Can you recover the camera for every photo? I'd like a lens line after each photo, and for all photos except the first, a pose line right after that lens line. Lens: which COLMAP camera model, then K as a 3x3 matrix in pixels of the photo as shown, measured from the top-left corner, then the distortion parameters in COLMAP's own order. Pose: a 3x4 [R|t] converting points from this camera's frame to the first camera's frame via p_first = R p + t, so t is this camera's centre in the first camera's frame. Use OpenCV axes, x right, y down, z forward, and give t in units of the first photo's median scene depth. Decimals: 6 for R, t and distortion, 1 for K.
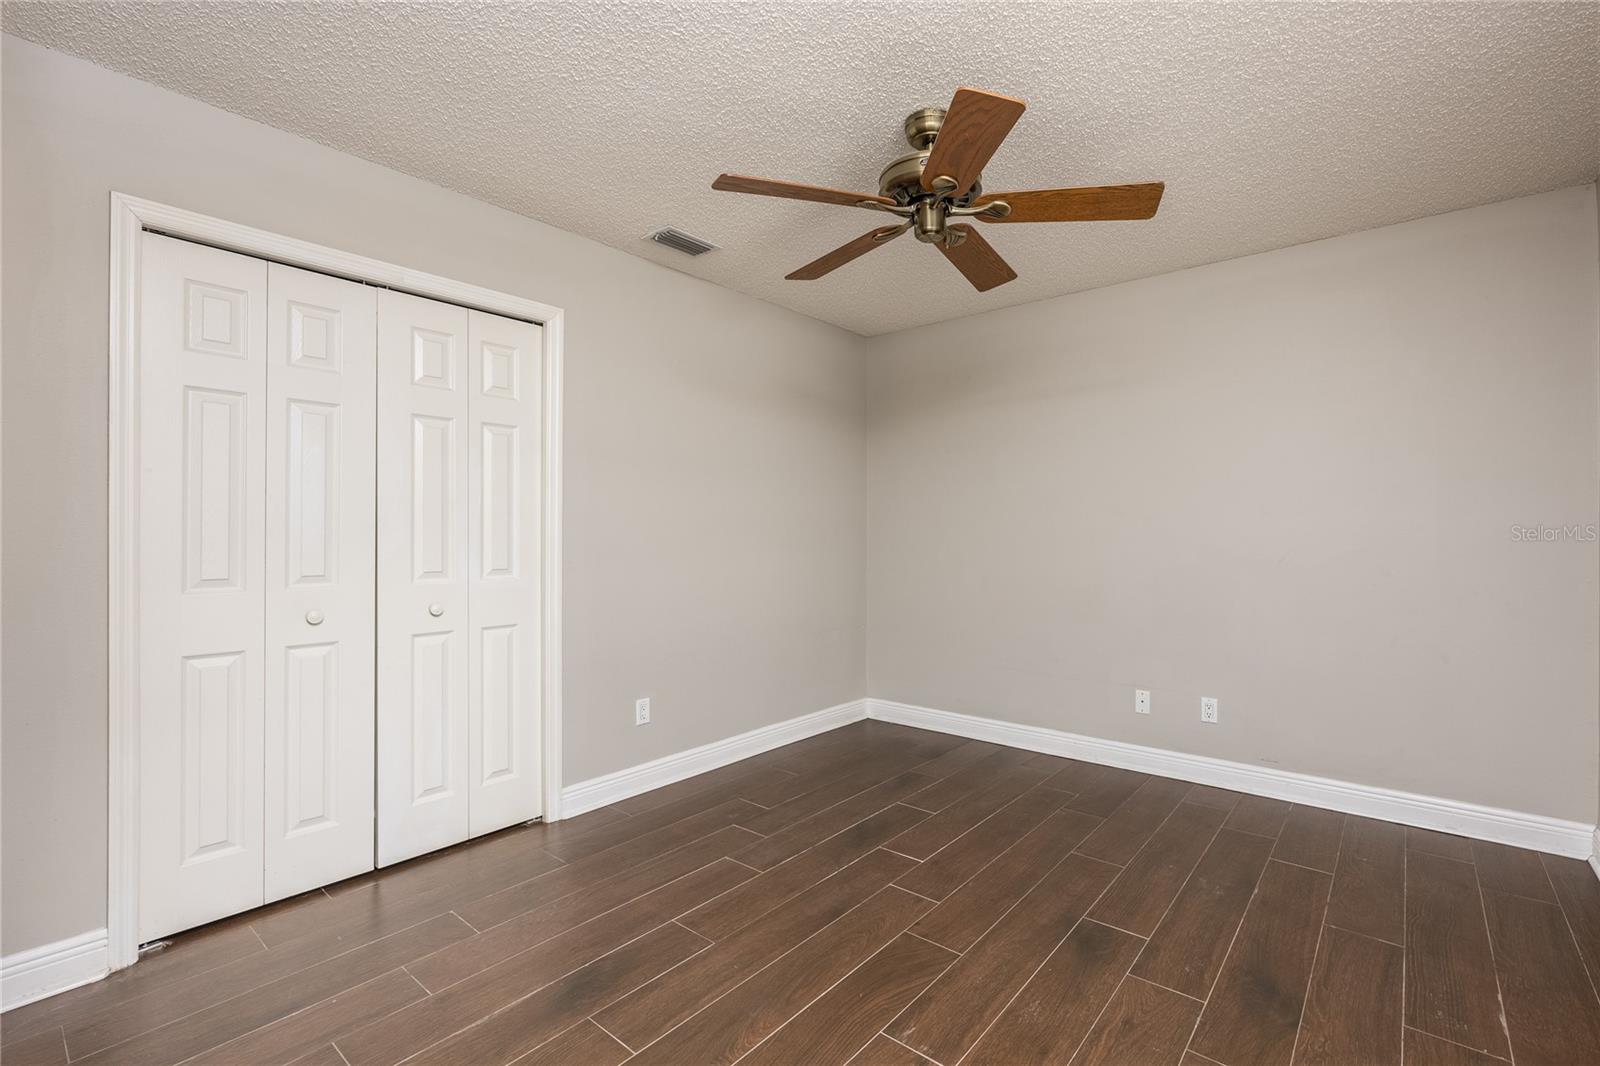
lens RADIAL K [[714.9, 0, 801.2], [0, 714.9, 534.2], [0, 0, 1]] dist [-0.001239, -0.000887]
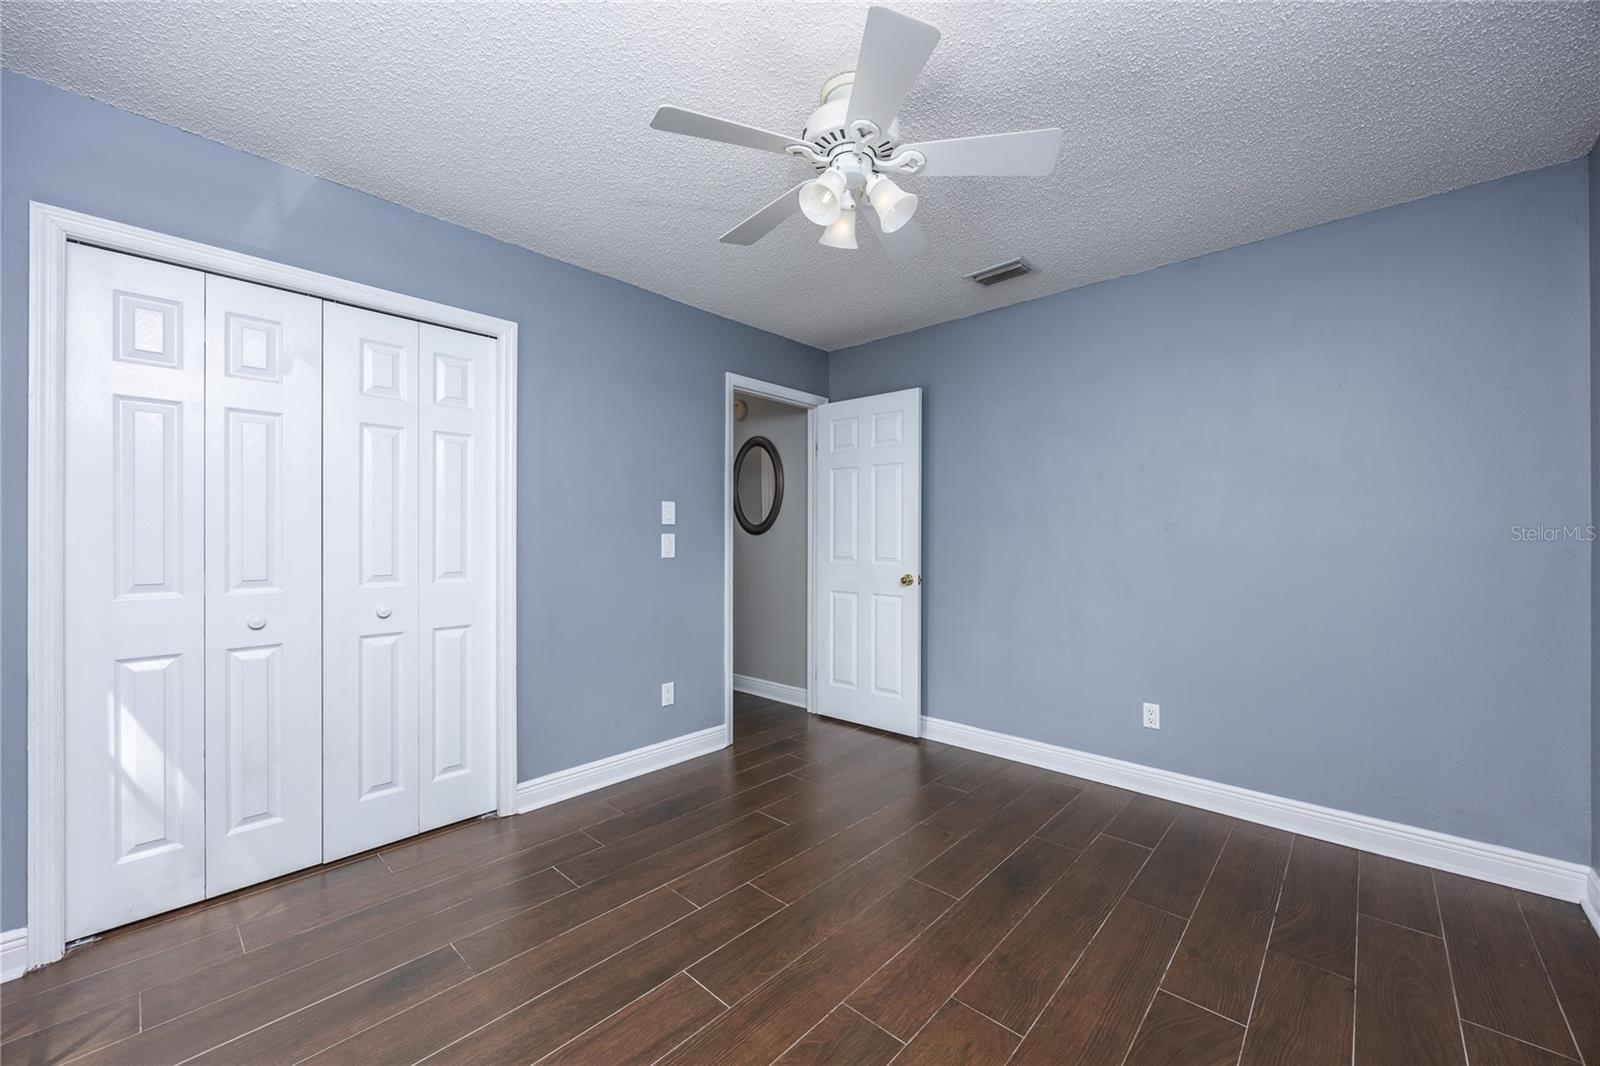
lens RADIAL K [[605.1, 0, 801.6], [0, 605.1, 538.2], [0, 0, 1]] dist [-0.006697, 0.001174]
pose [[0.998654, -0.002587, -0.051805, 0.134099], [0.002559, 0.999997, -0.000600, 0.000814], [0.051806, 0.000467, 0.998657, 0.155926]]
